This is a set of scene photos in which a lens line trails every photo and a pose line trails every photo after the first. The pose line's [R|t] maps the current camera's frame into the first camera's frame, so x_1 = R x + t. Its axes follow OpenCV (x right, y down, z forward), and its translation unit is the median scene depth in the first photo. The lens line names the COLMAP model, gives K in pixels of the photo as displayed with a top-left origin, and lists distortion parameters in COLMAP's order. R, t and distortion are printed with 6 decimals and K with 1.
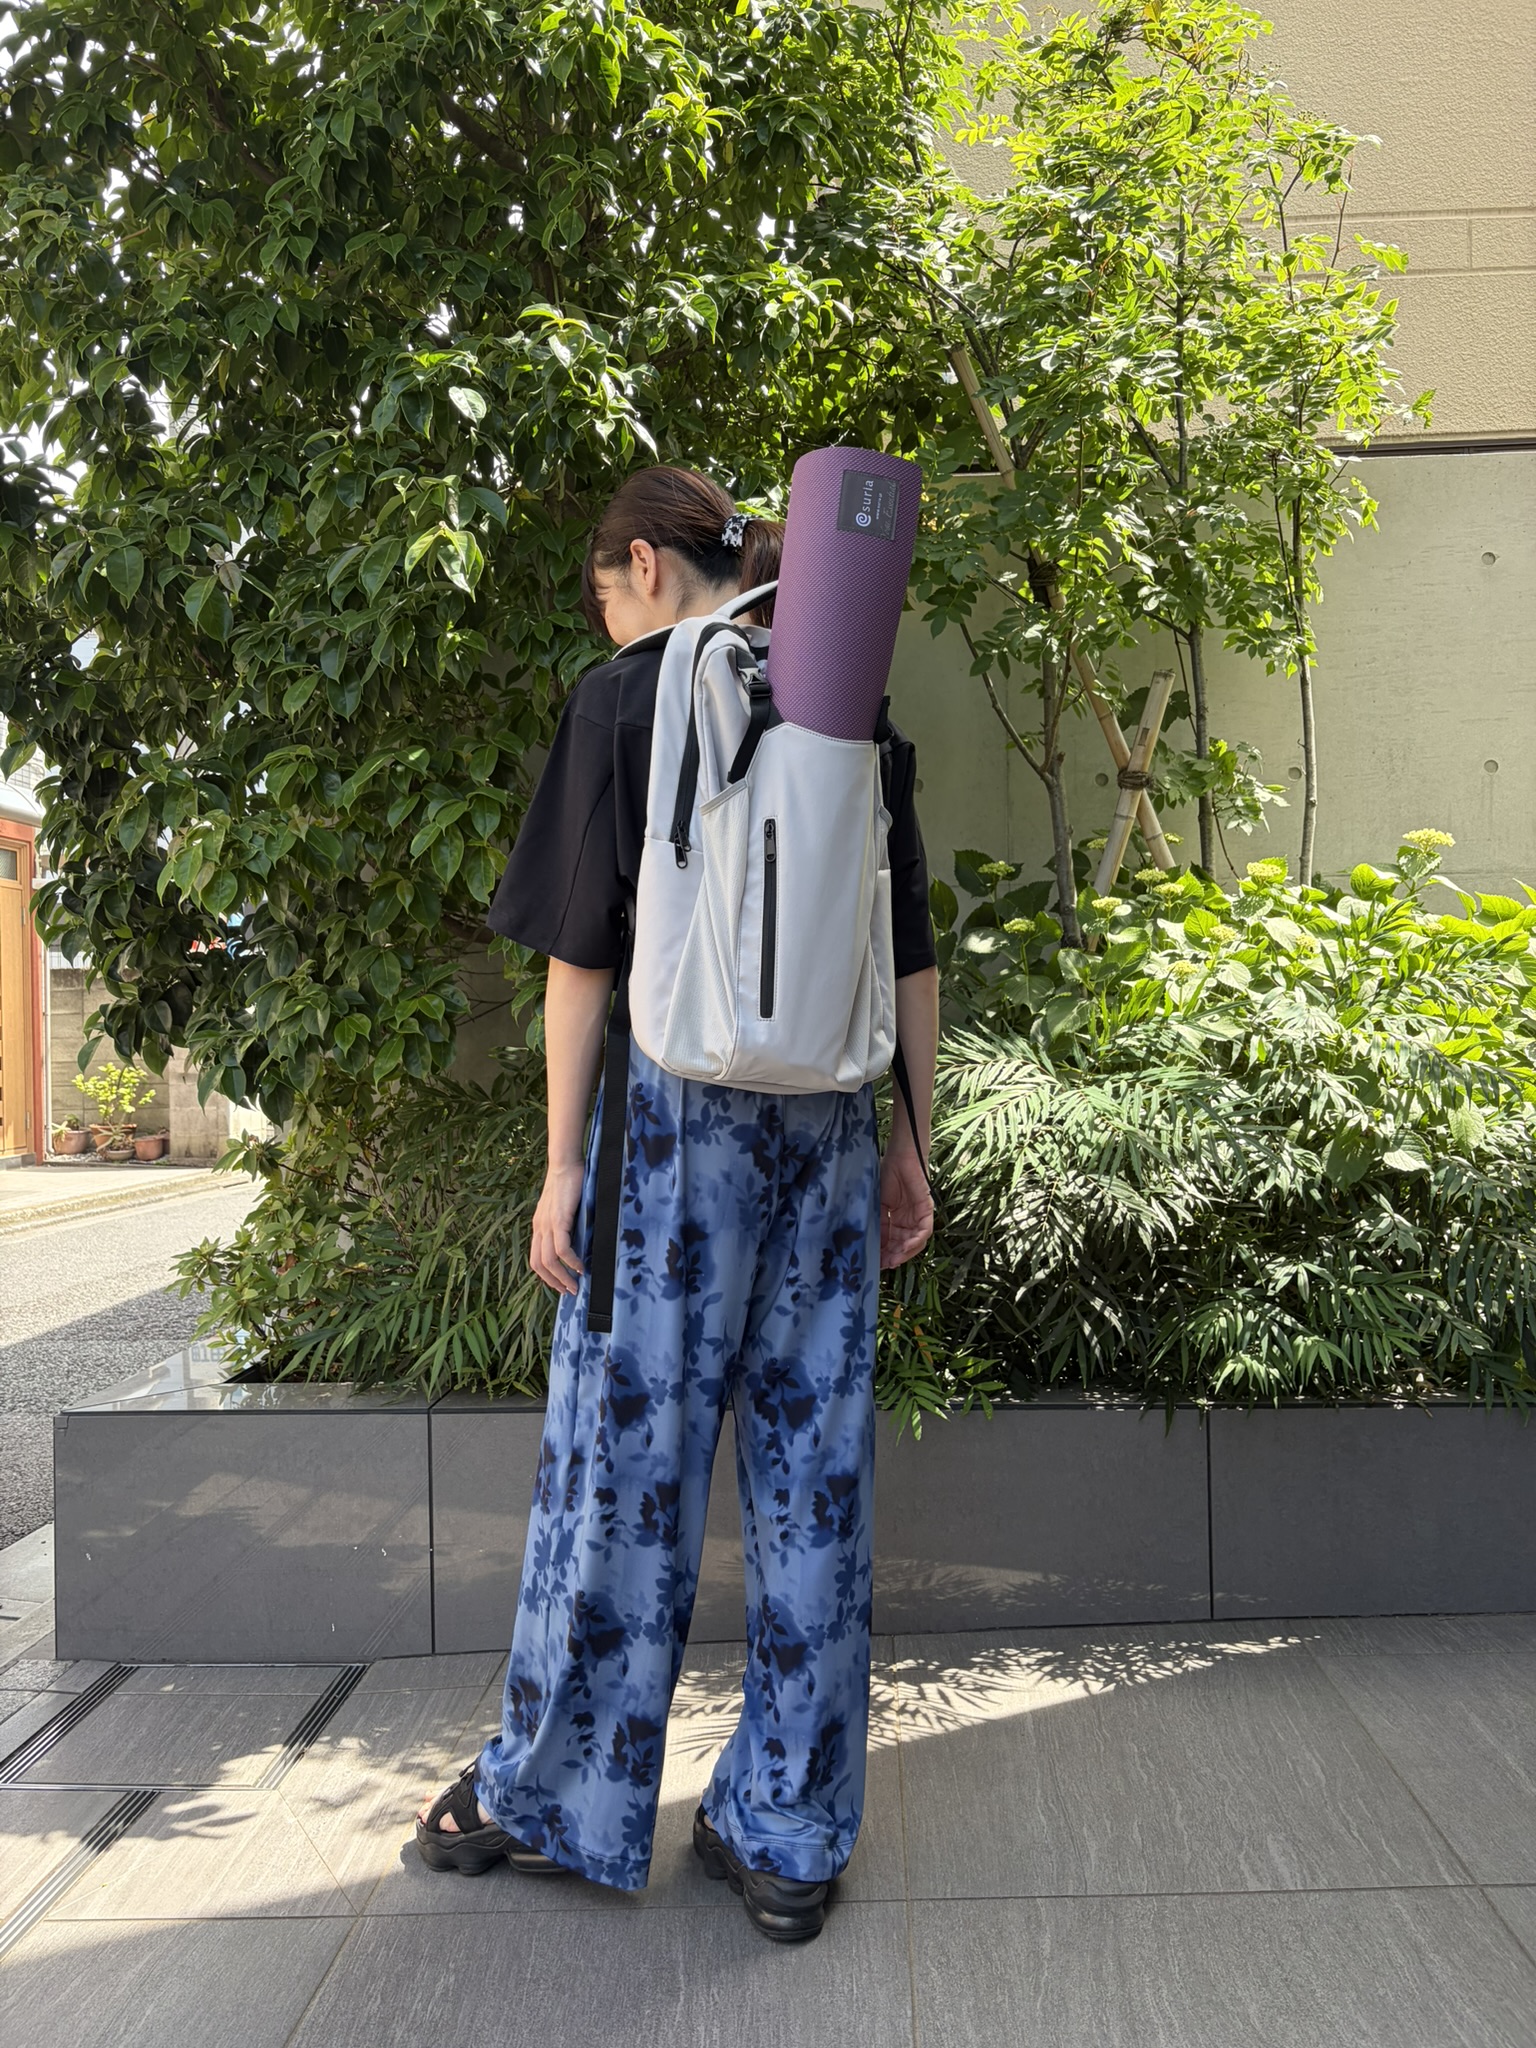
lens RADIAL K [[1623.8, 0, 778.6], [0, 1623.8, 1032.8], [0, 0, 1]] dist [-0.017221, 0.034324]
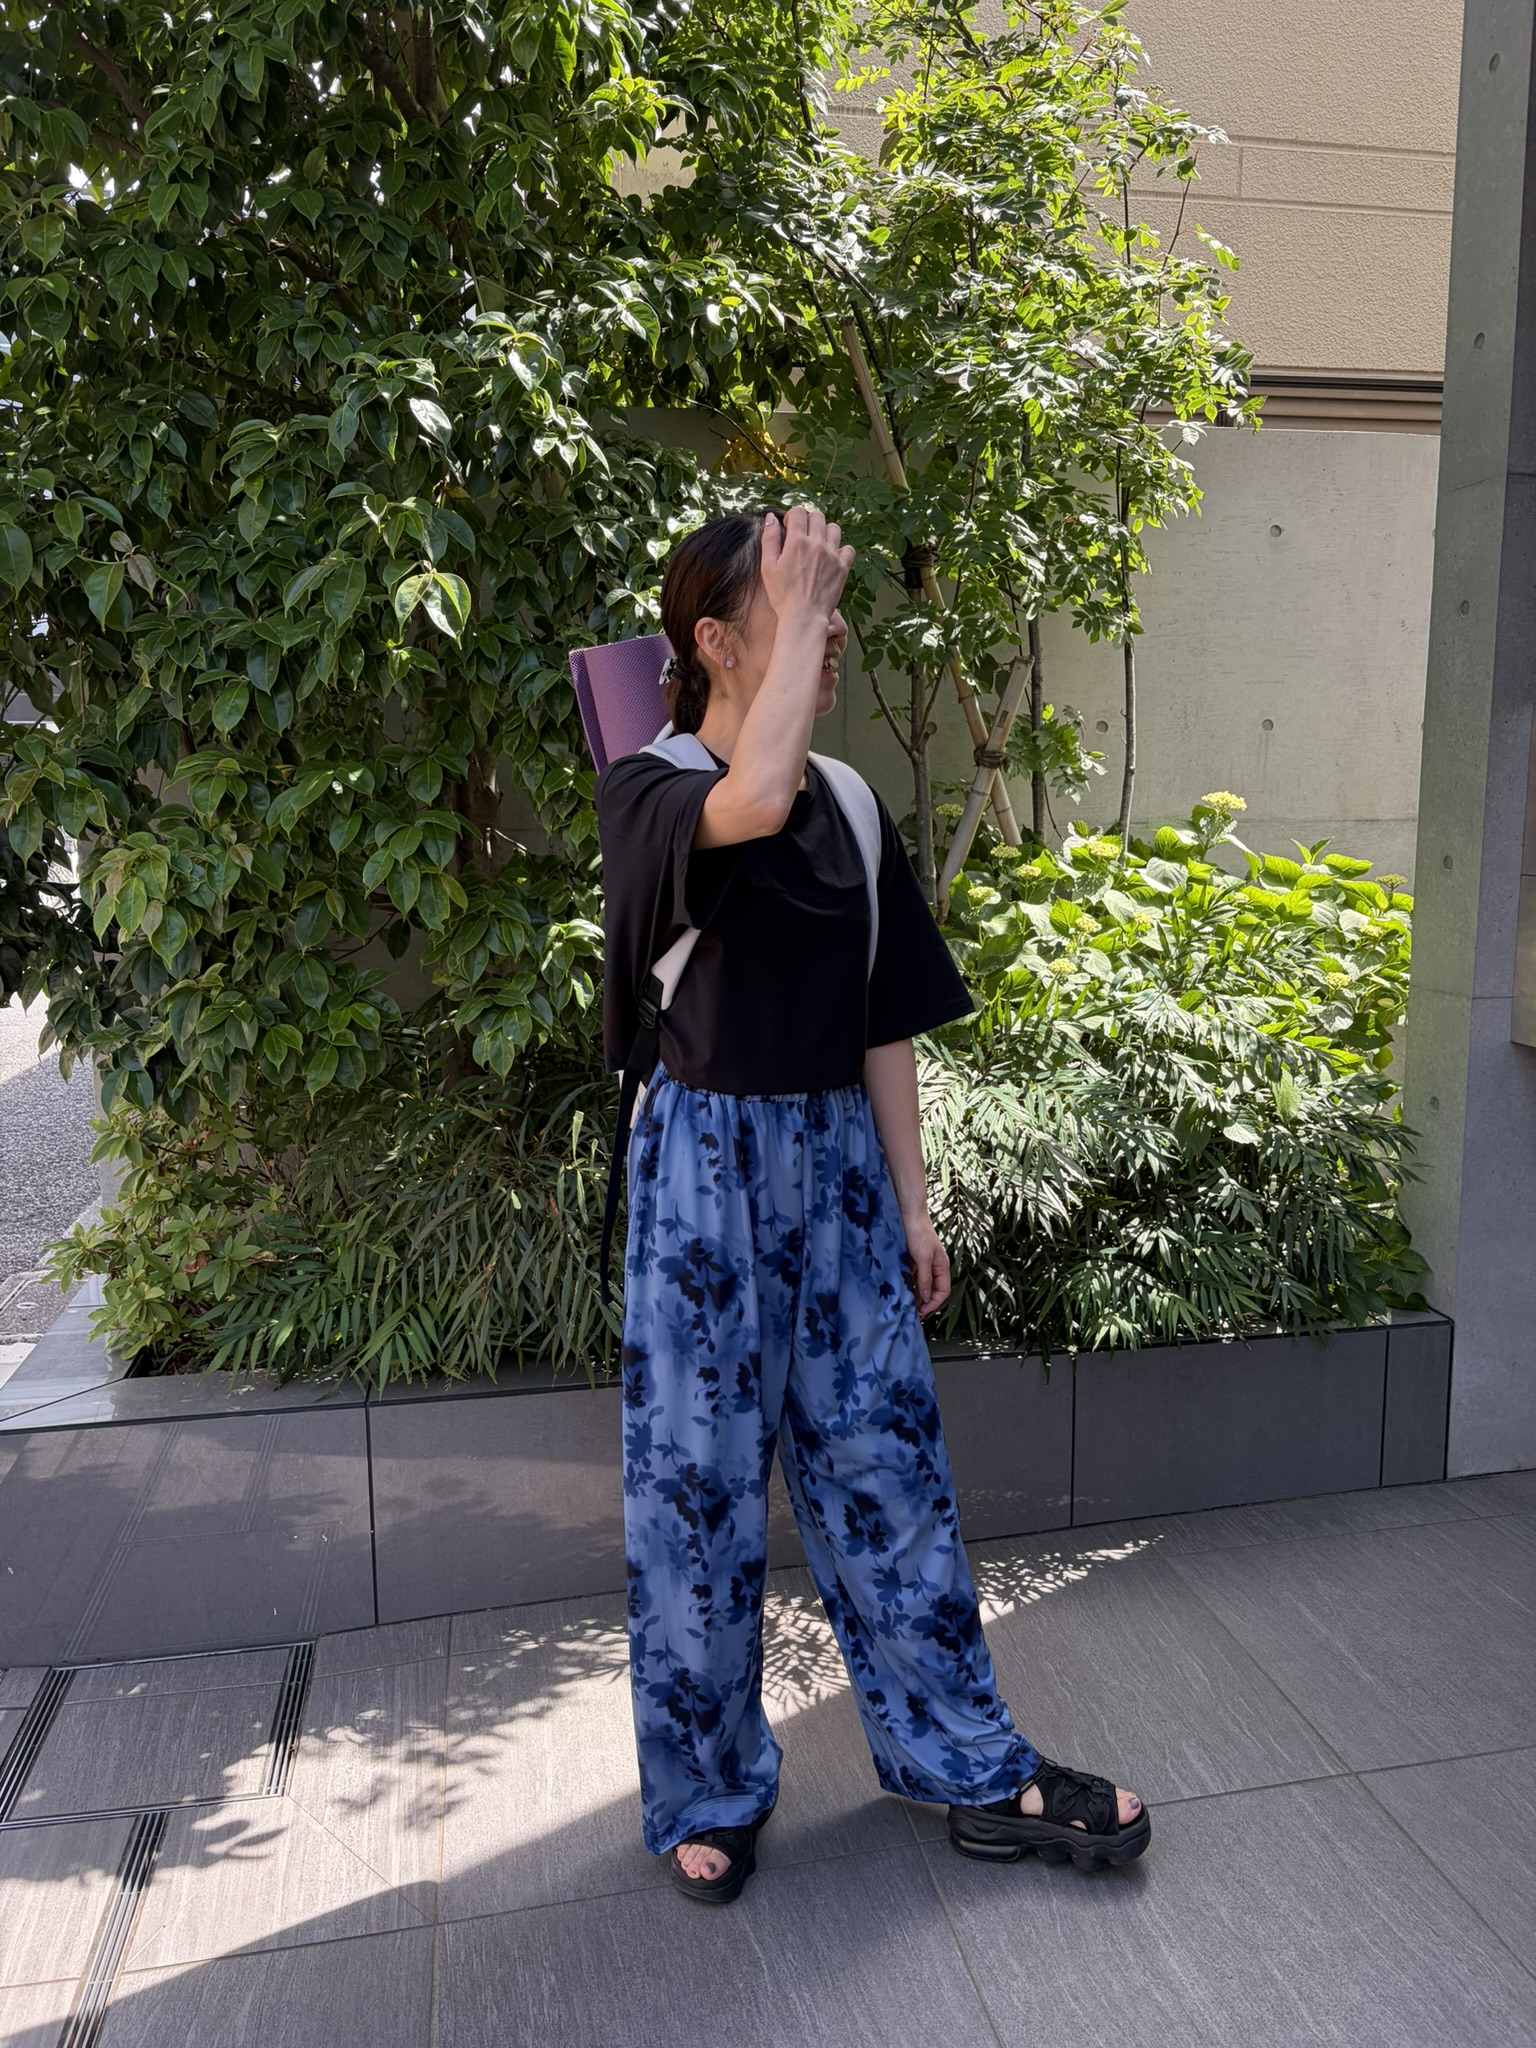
lens RADIAL K [[1623.8, 0, 769.2], [0, 1623.8, 1017.5], [0, 0, 1]] dist [-0.017221, 0.034324]
pose [[0.970233, -0.022688, 0.241110, -0.219628], [-0.014133, 0.988600, 0.149899, -0.174639], [-0.241762, -0.148844, 0.958852, -0.012614]]
